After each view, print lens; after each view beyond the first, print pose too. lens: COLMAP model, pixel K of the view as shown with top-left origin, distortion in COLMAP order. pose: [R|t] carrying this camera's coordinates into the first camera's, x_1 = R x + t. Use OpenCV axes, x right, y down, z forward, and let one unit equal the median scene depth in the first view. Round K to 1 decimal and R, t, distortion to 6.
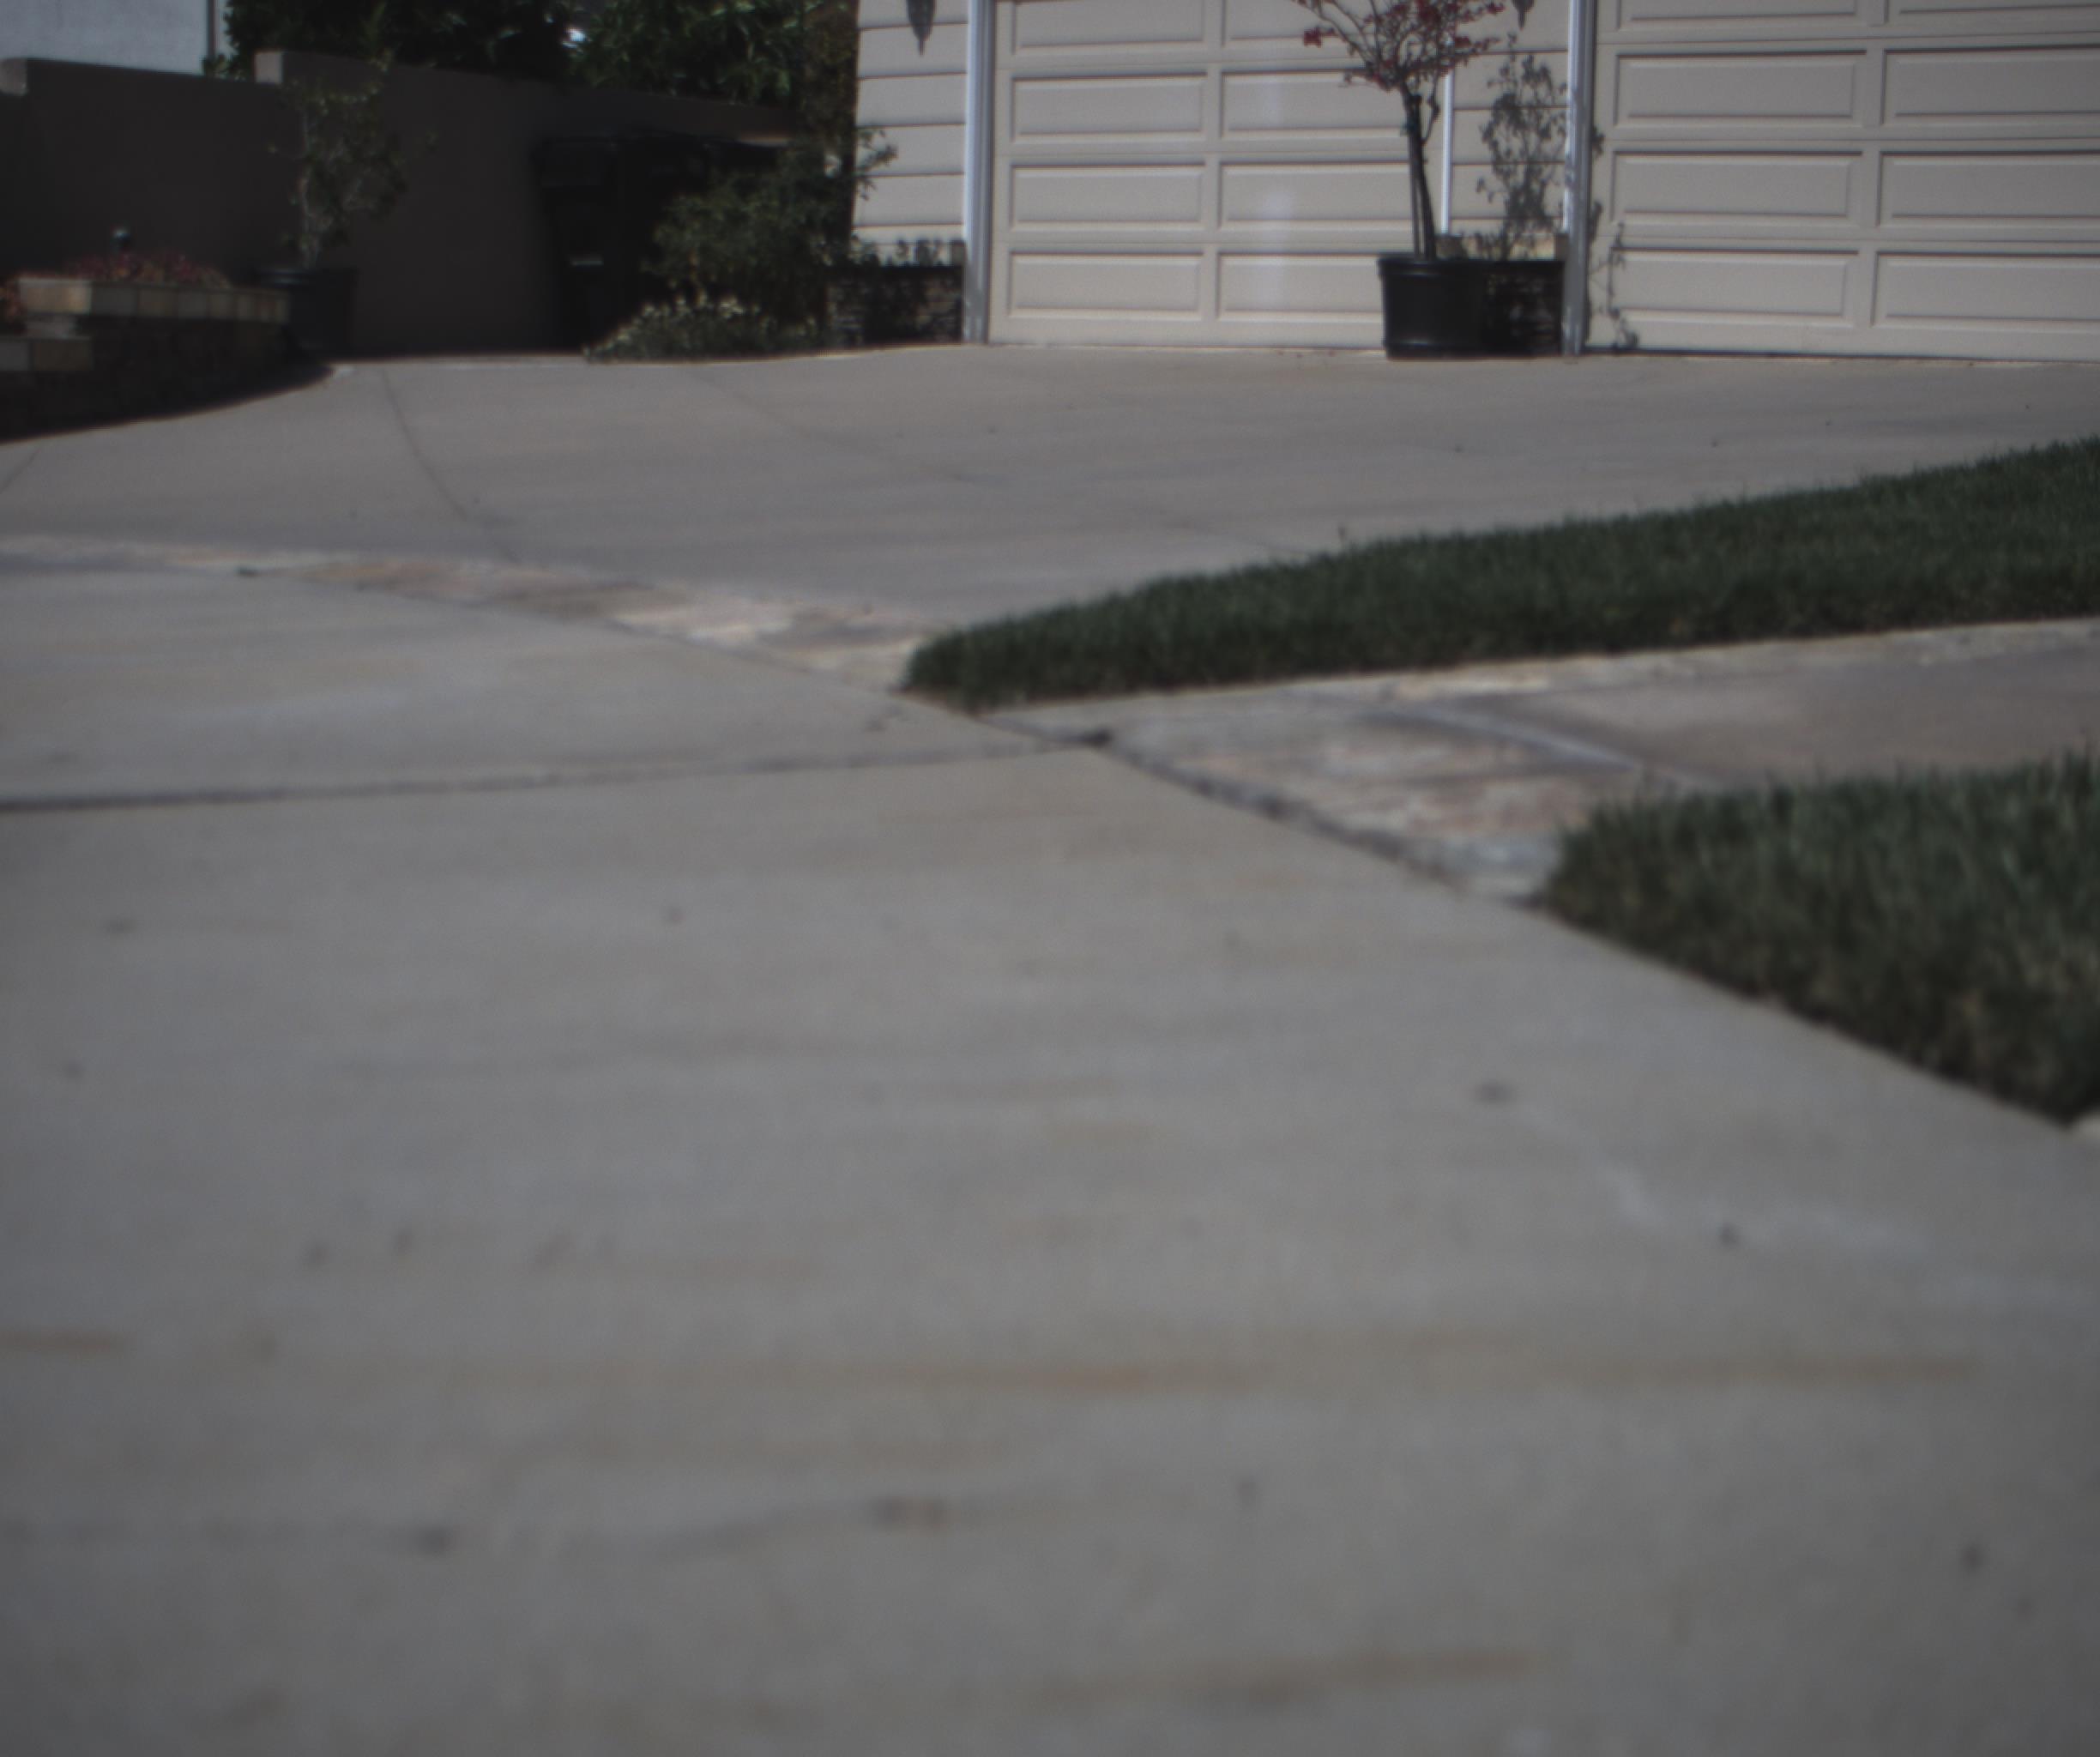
lens RADIAL K [[5149.9, 0, 1050.0], [0, 5149.9, 878.5], [0, 0, 1]] dist [-0.081699, 0.778975]
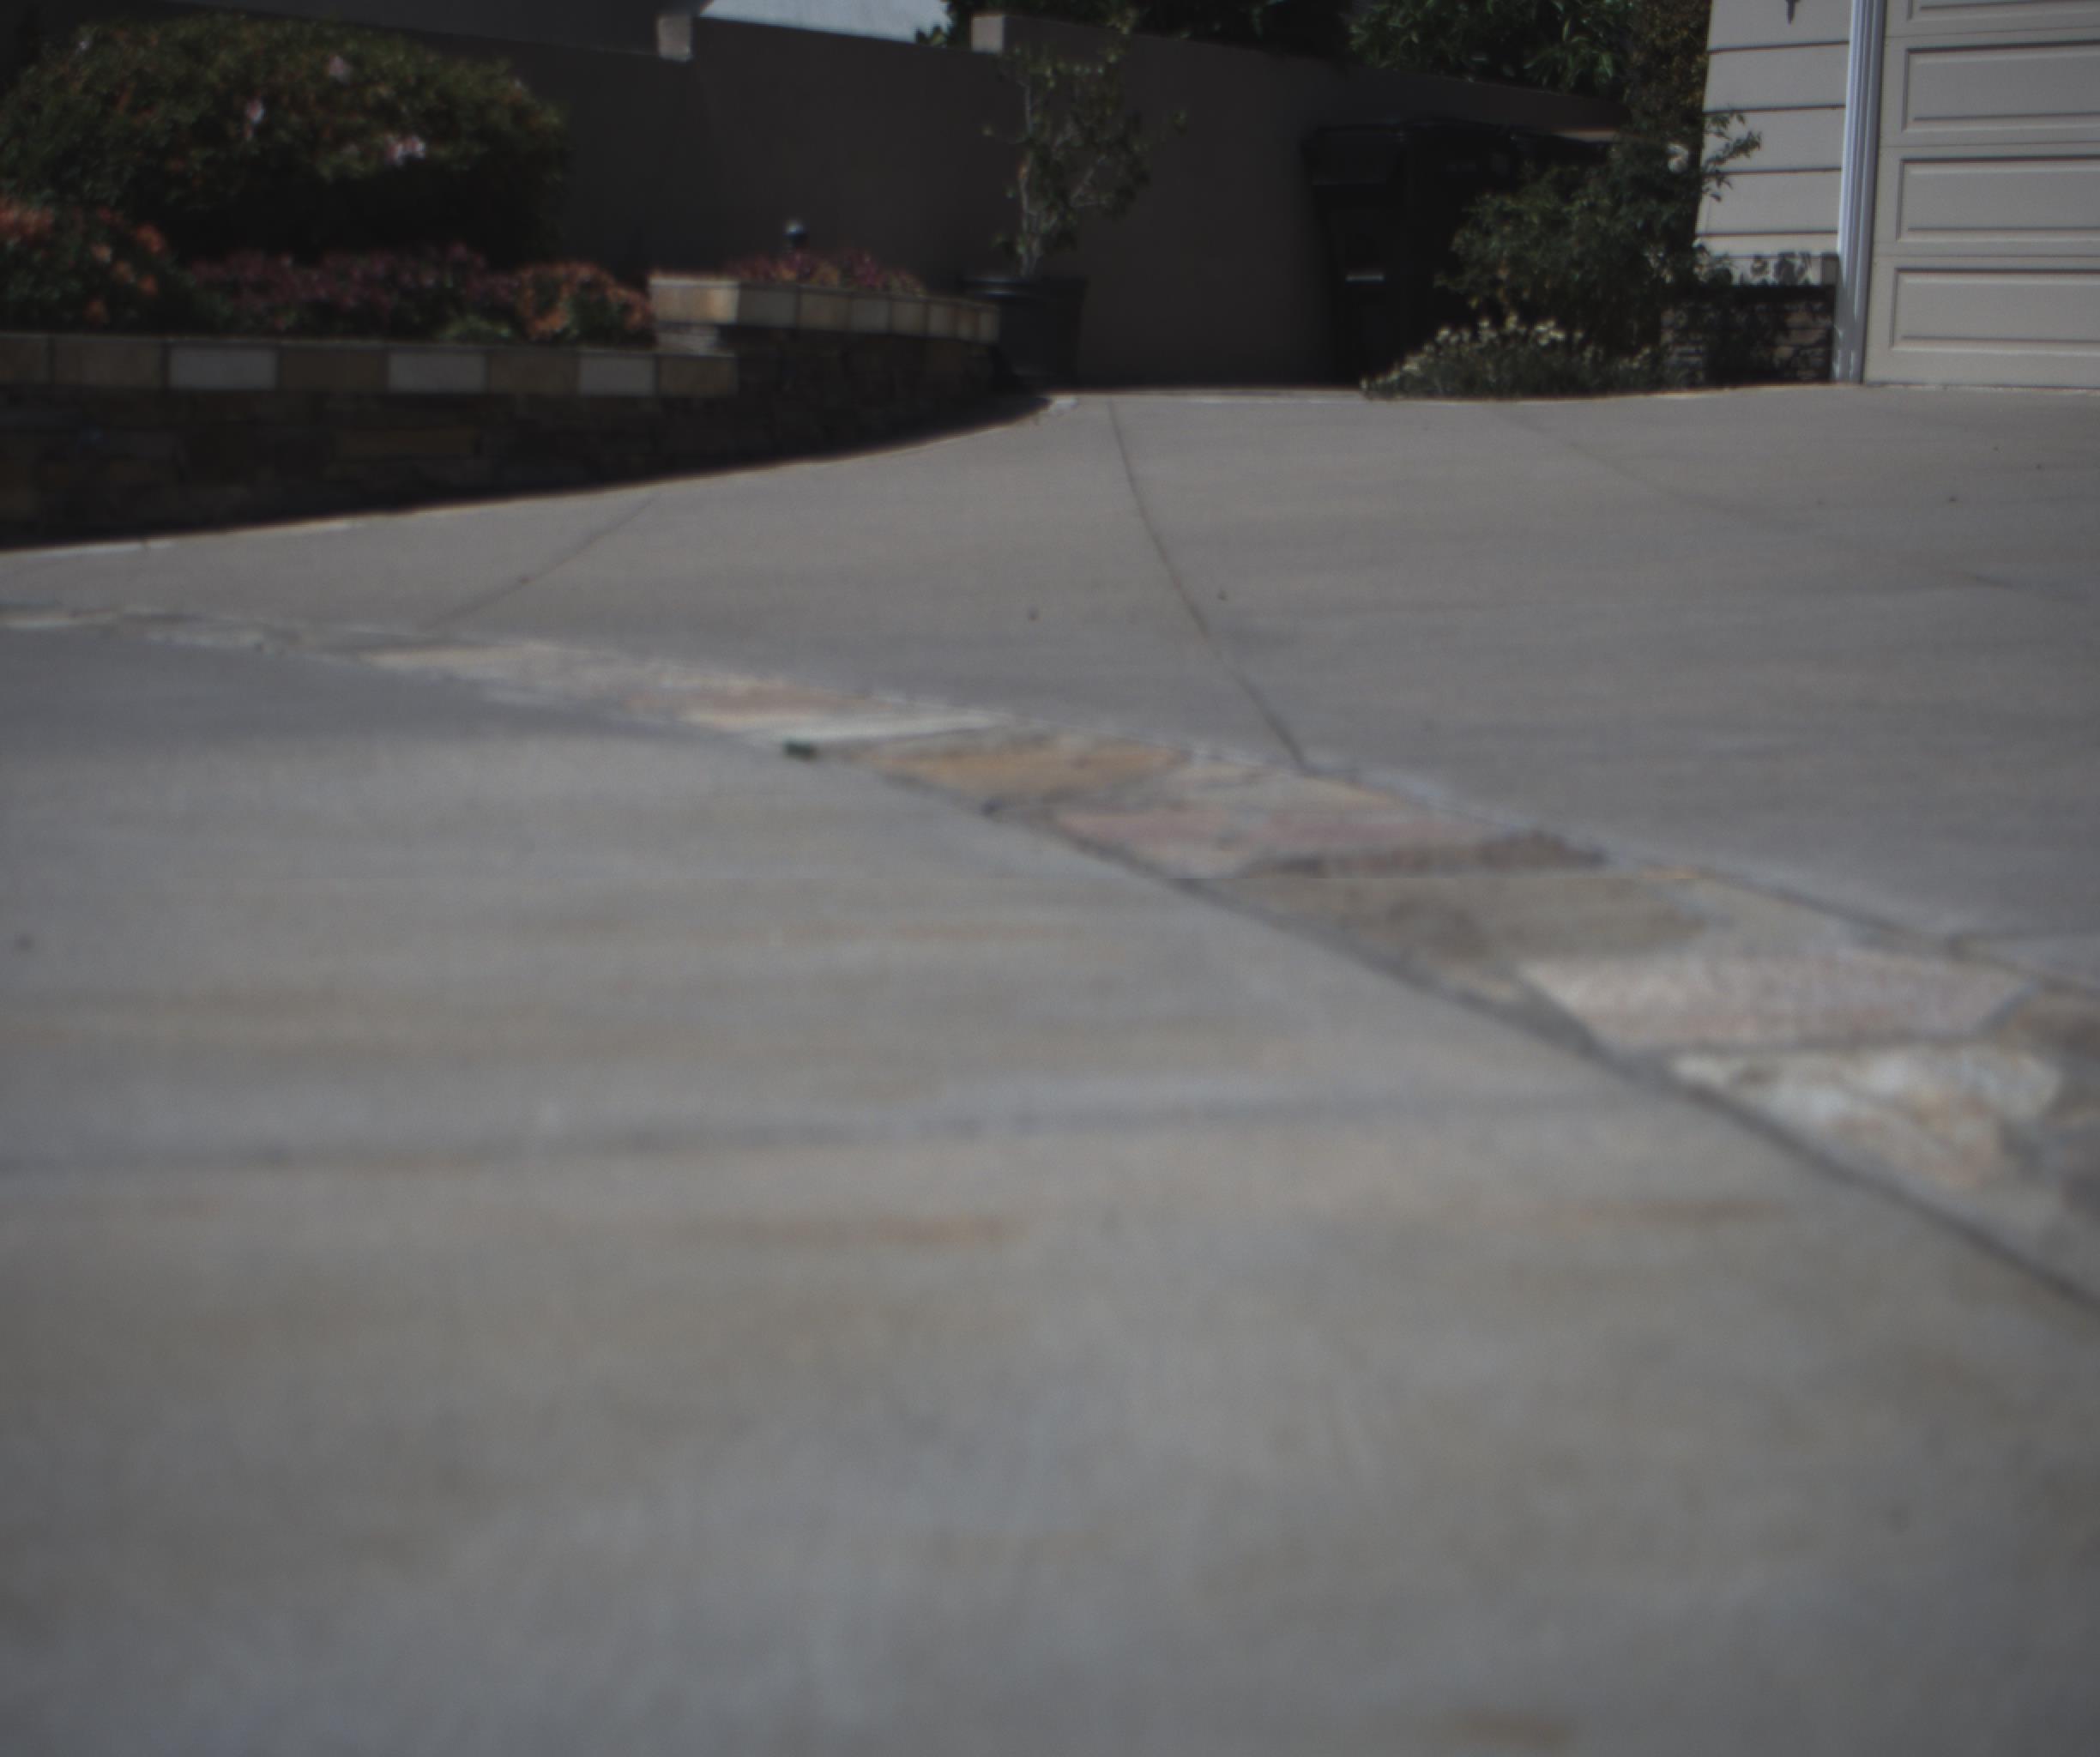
lens RADIAL K [[3930.3, 0, 1050.0], [0, 3930.3, 878.5], [0, 0, 1]] dist [-0.189653, 0.917615]
pose [[0.987889, 0.033245, -0.151558, -0.043377], [-0.030544, 0.999331, 0.020113, -0.035963], [0.152125, -0.015241, 0.988244, 0.385785]]
